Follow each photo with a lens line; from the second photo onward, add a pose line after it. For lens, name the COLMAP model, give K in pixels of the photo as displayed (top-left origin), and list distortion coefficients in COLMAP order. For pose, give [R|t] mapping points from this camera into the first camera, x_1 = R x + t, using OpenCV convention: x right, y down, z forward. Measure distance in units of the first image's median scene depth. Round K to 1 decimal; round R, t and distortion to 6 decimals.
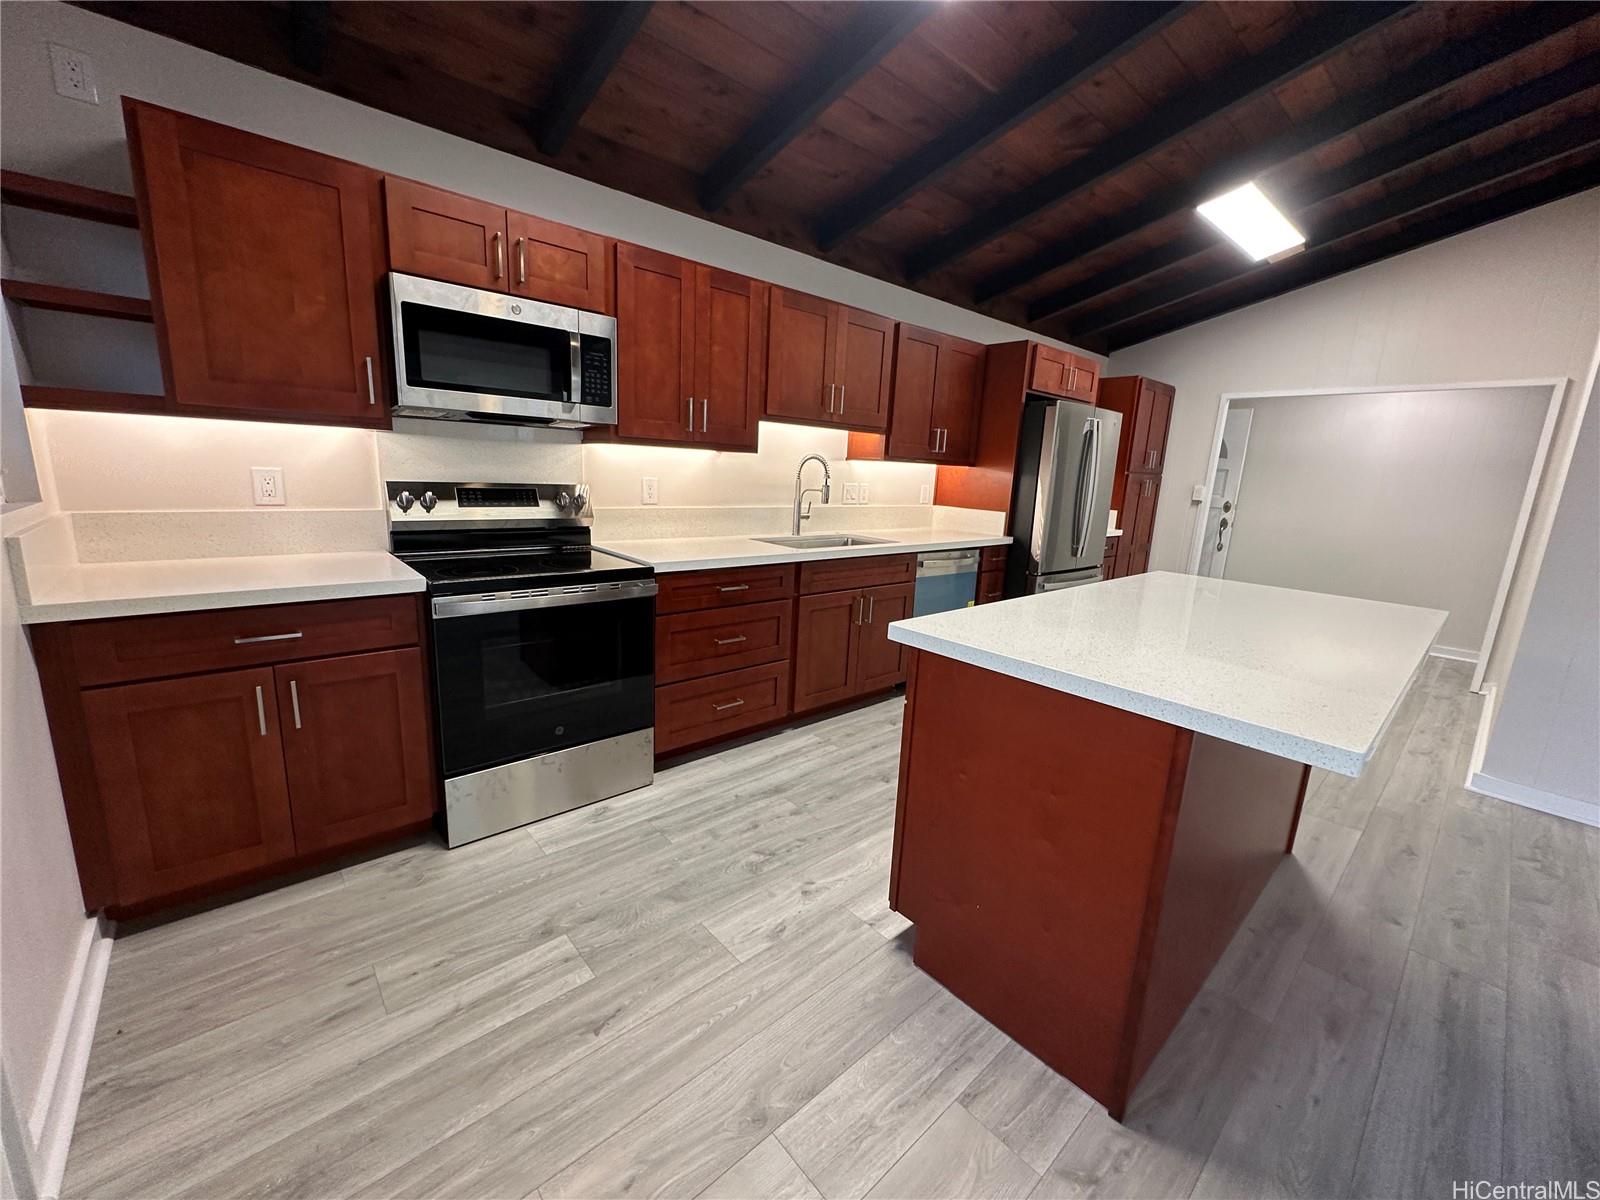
lens RADIAL K [[637.7, 0, 799.4], [0, 637.7, 597.9], [0, 0, 1]] dist [-0.002753, 0.000823]
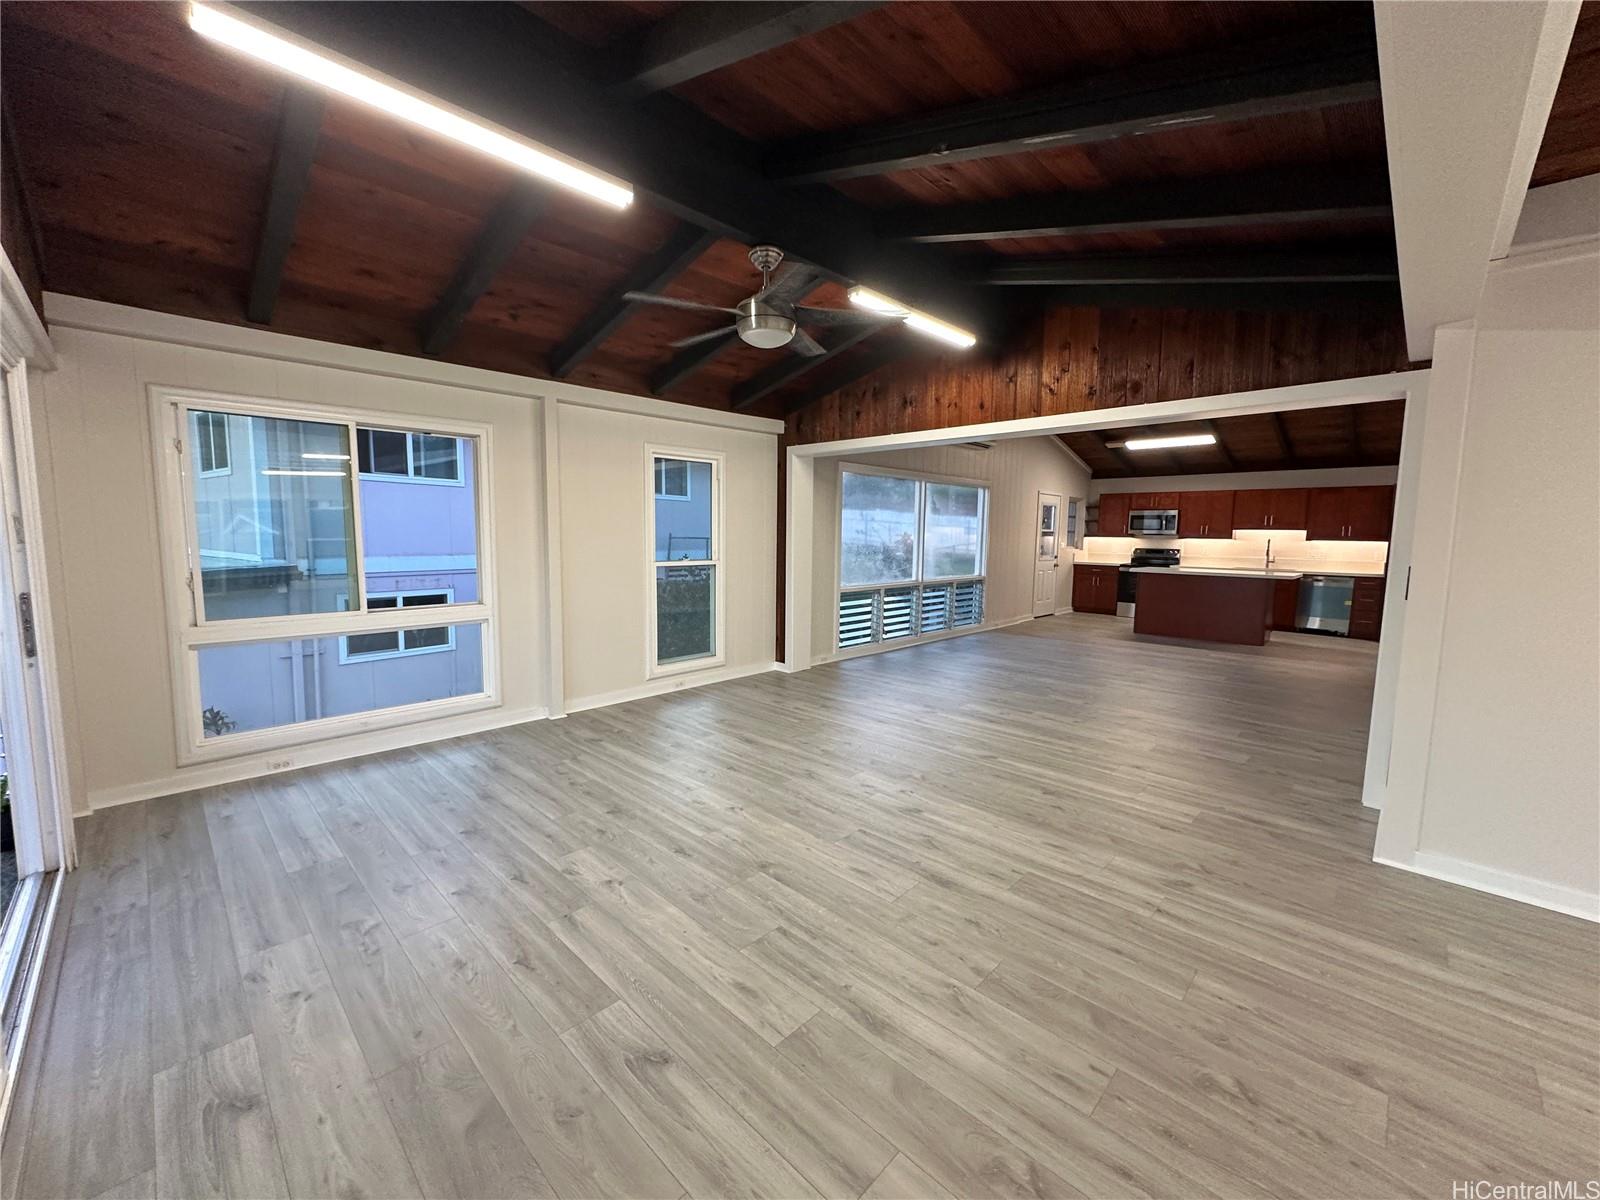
lens RADIAL K [[637.7, 0, 799.4], [0, 637.7, 597.9], [0, 0, 1]] dist [-0.002753, 0.000823]
pose [[0.075198, 0.054451, -0.995681, 4.006381], [-0.213151, 0.976307, 0.037293, 0.551206], [0.974121, 0.209426, 0.085023, -1.809928]]
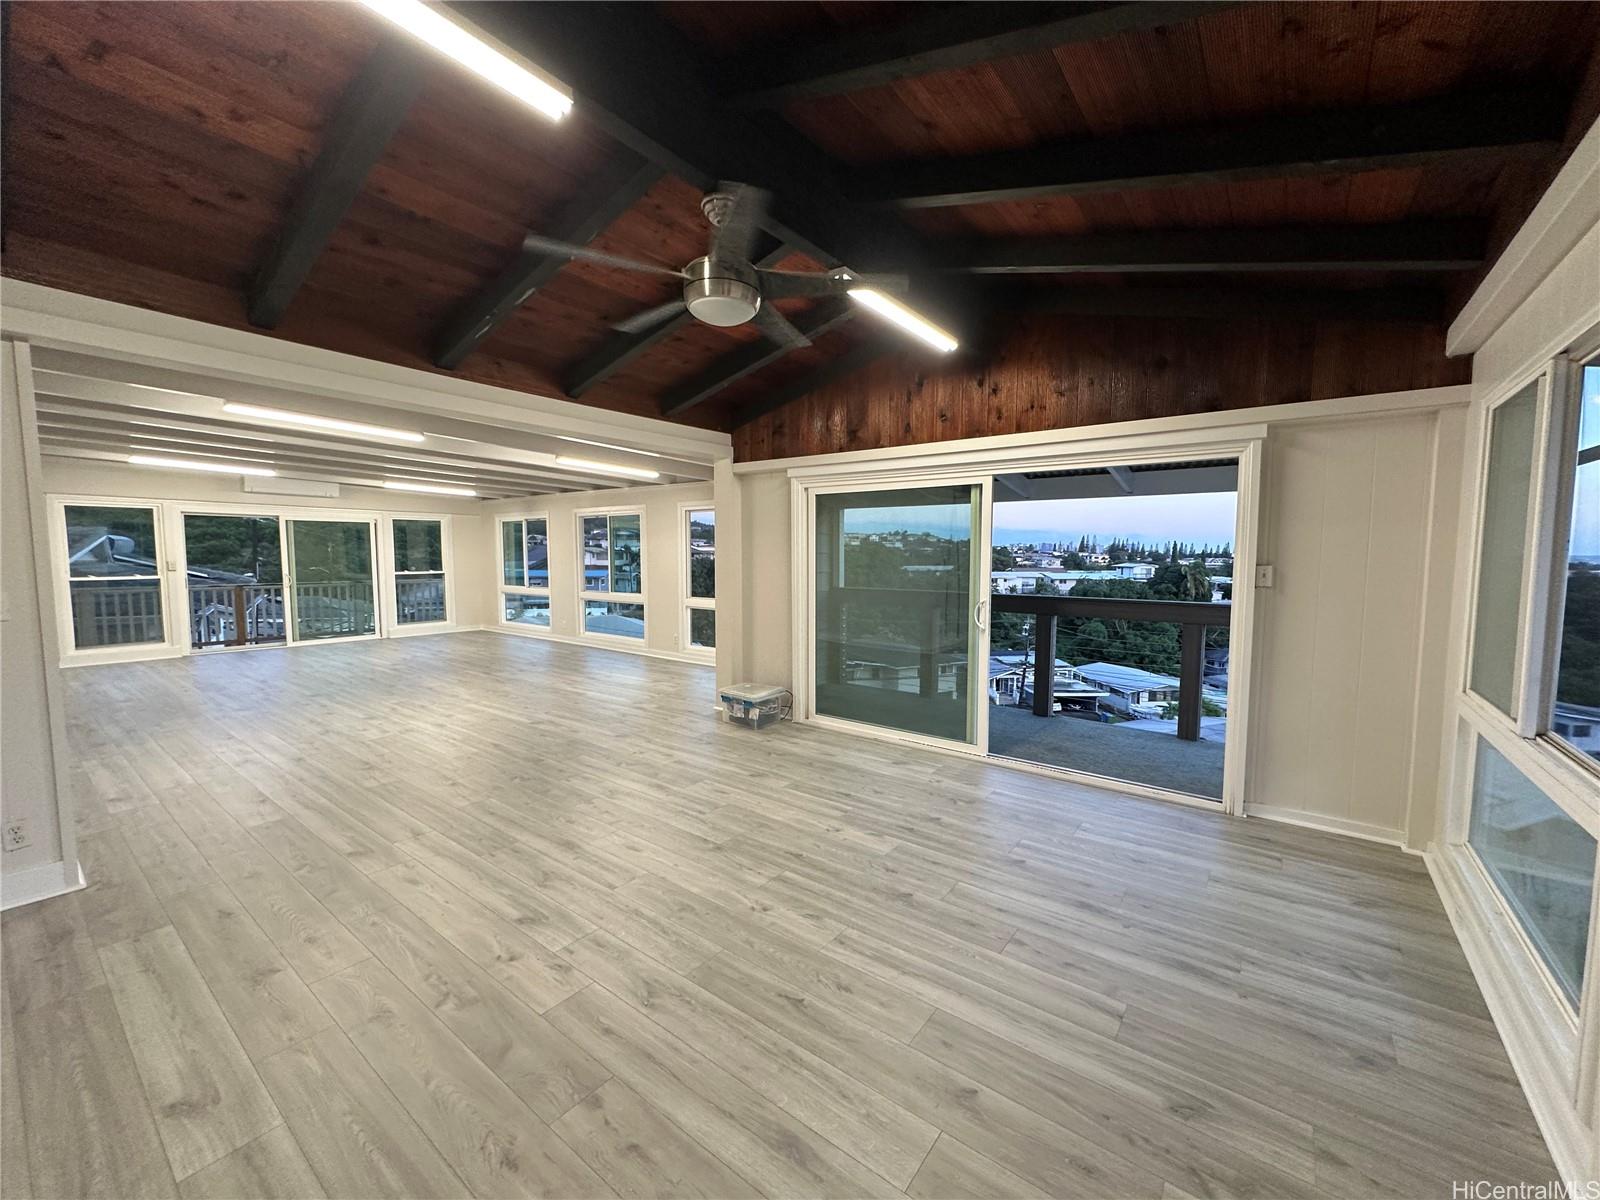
lens RADIAL K [[637.7, 0, 799.4], [0, 637.7, 597.9], [0, 0, 1]] dist [-0.002753, 0.000823]
pose [[-0.192299, -0.122080, 0.973713, 1.649475], [0.190038, 0.968817, 0.158997, 0.401624], [-0.962760, 0.215617, -0.163103, -1.733326]]
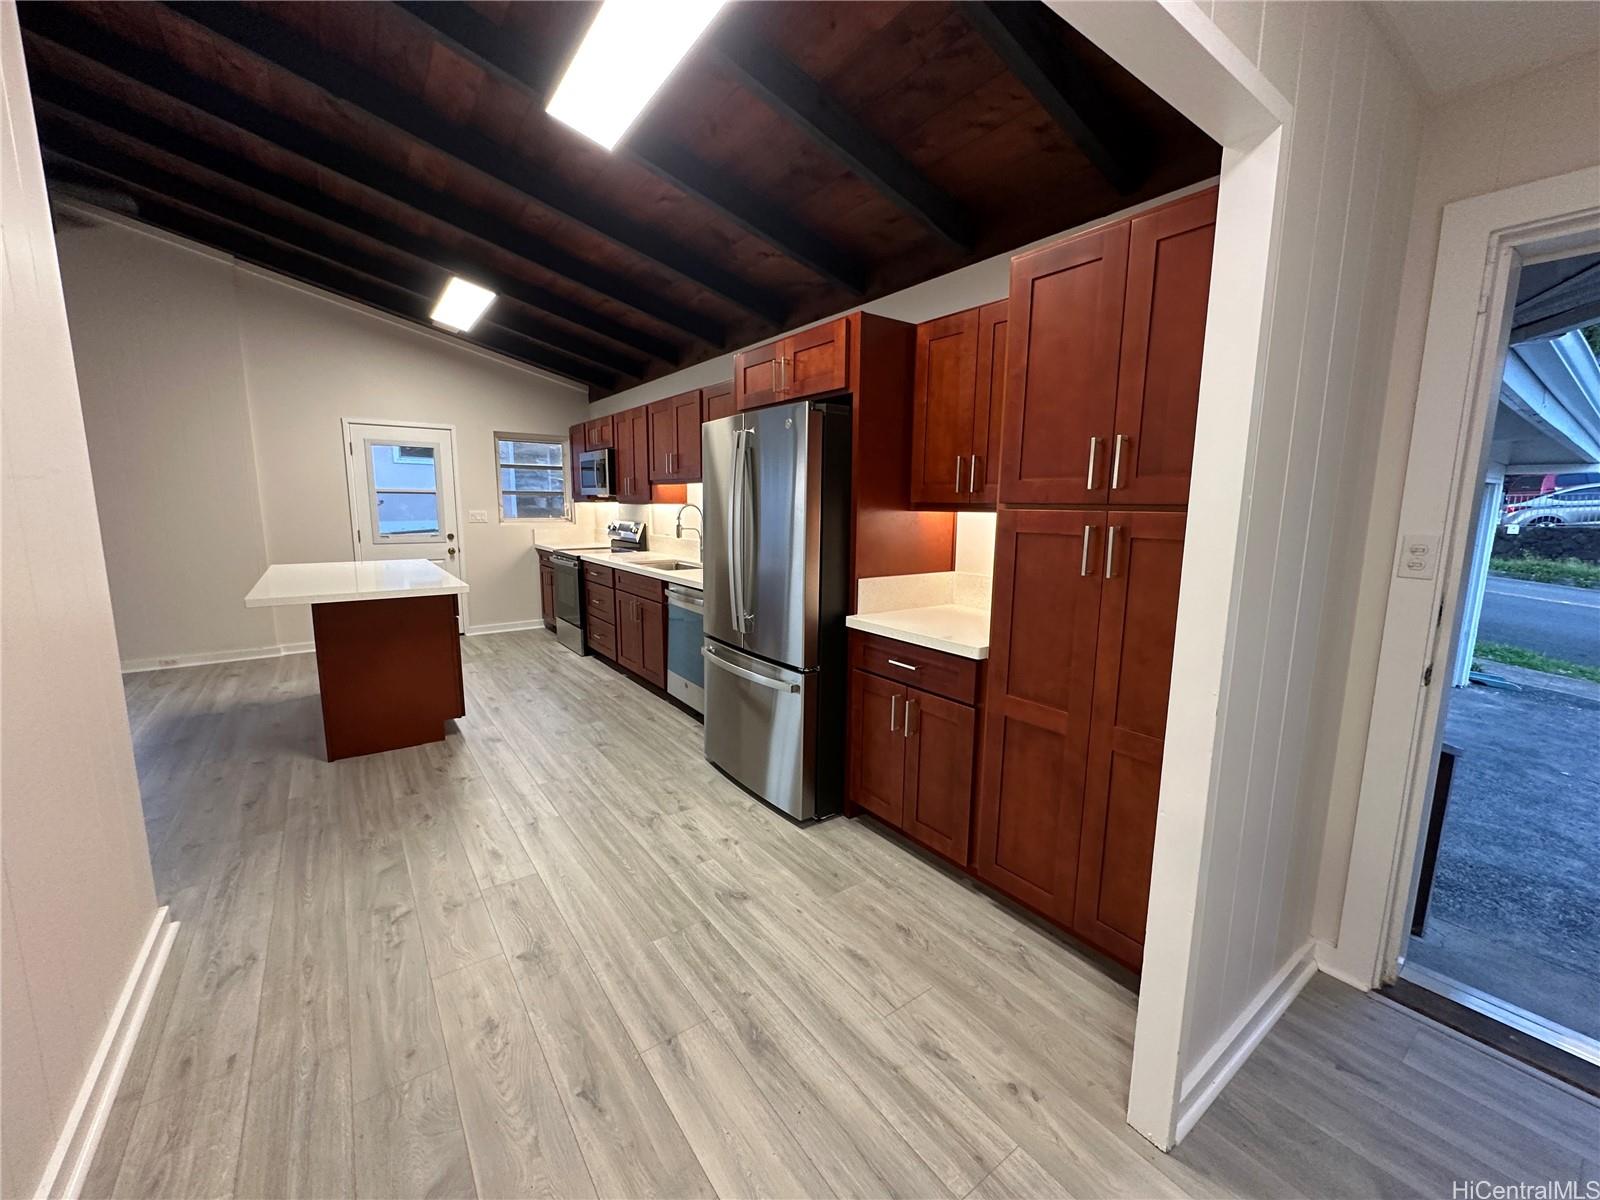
lens RADIAL K [[637.7, 0, 799.4], [0, 637.7, 597.9], [0, 0, 1]] dist [-0.002753, 0.000823]
pose [[-0.095749, 0.101948, -0.990171, 2.039912], [-0.214738, 0.969203, 0.120554, -0.360724], [0.971967, 0.224171, -0.070908, 2.036019]]
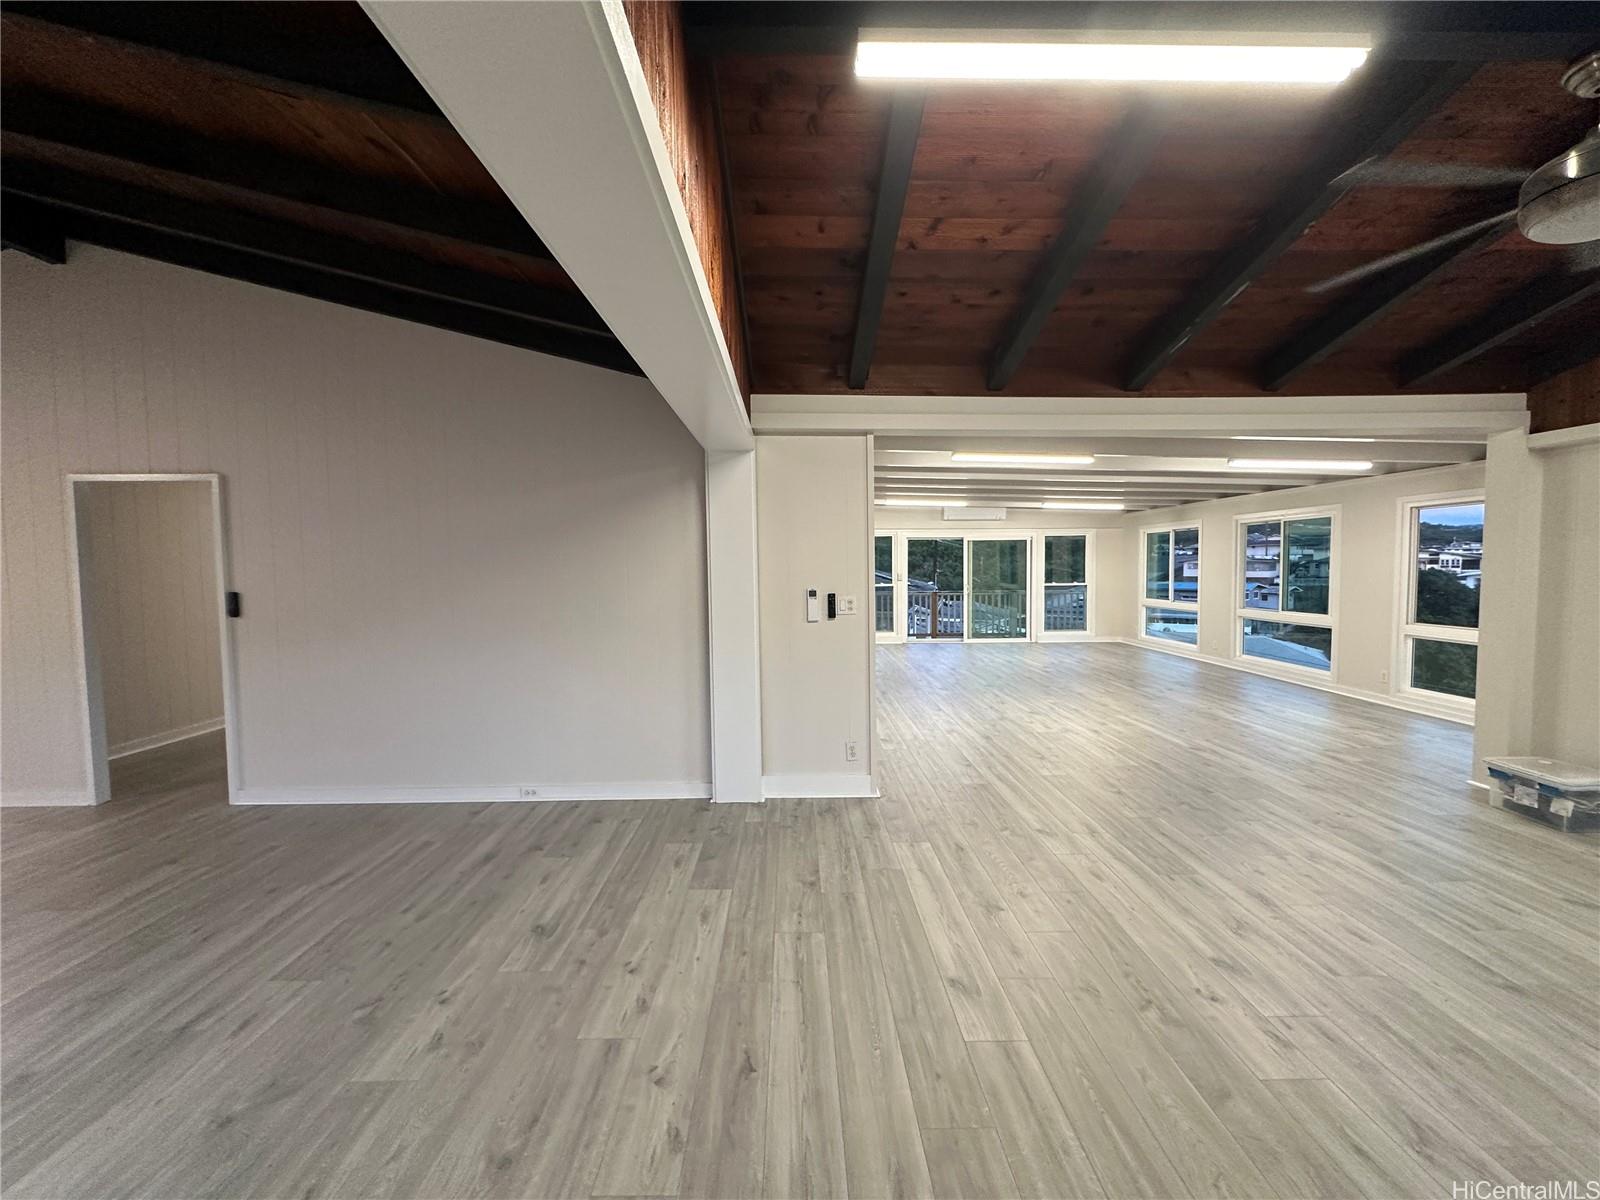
lens RADIAL K [[637.7, 0, 799.4], [0, 637.7, 597.9], [0, 0, 1]] dist [-0.002753, 0.000823]
pose [[0.653381, -0.096125, 0.750902, 1.587508], [0.197553, 0.979186, -0.046549, 0.363726], [-0.730798, 0.178757, 0.658771, -1.625593]]
